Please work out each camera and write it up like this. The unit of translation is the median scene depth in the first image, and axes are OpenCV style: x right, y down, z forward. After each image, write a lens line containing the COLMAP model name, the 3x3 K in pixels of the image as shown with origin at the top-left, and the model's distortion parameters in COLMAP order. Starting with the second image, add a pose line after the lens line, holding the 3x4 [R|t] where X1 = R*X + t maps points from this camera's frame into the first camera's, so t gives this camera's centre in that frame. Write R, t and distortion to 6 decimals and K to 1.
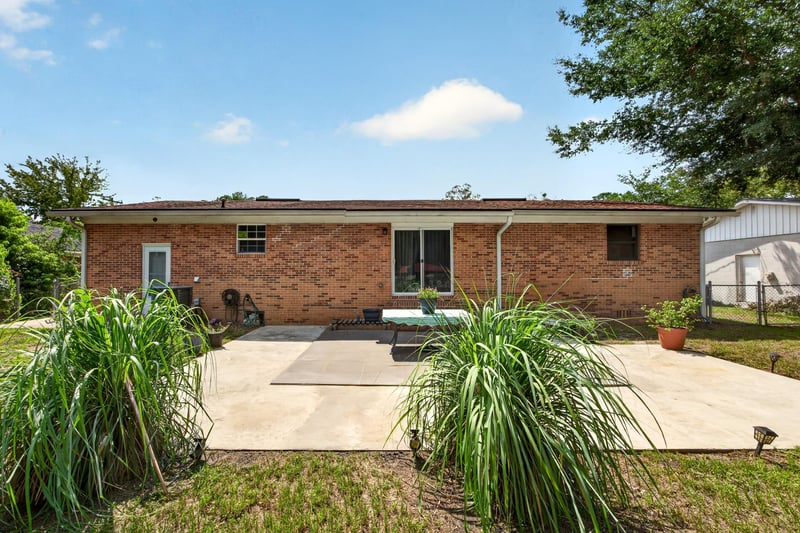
lens RADIAL K [[295.9, 0, 399.8], [0, 295.9, 273.8], [0, 0, 1]] dist [-0.012447, 0.000006]
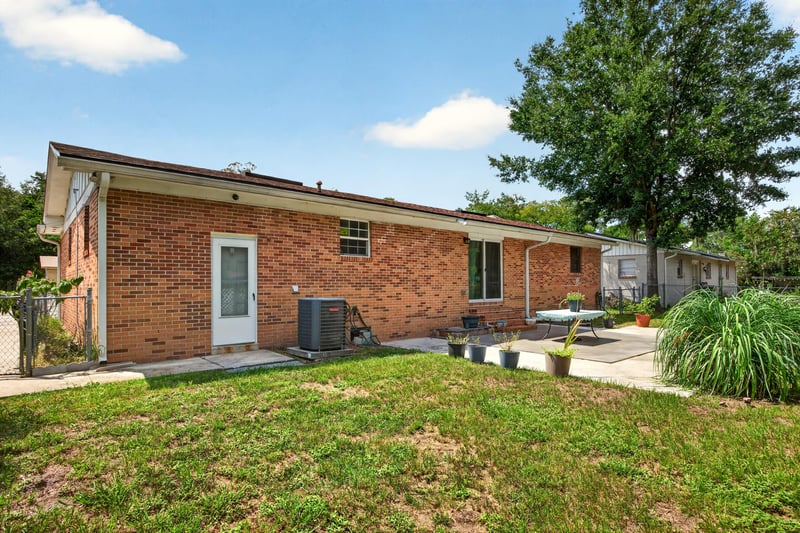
lens RADIAL K [[408.8, 0, 400.0], [0, 408.8, 266.5], [0, 0, 1]] dist [-0.001482, 0.000096]
pose [[0.754479, 0.026617, 0.655785, -1.148287], [-0.004701, 0.999371, -0.035154, -0.001708], [-0.656308, 0.023439, 0.754129, 0.080067]]
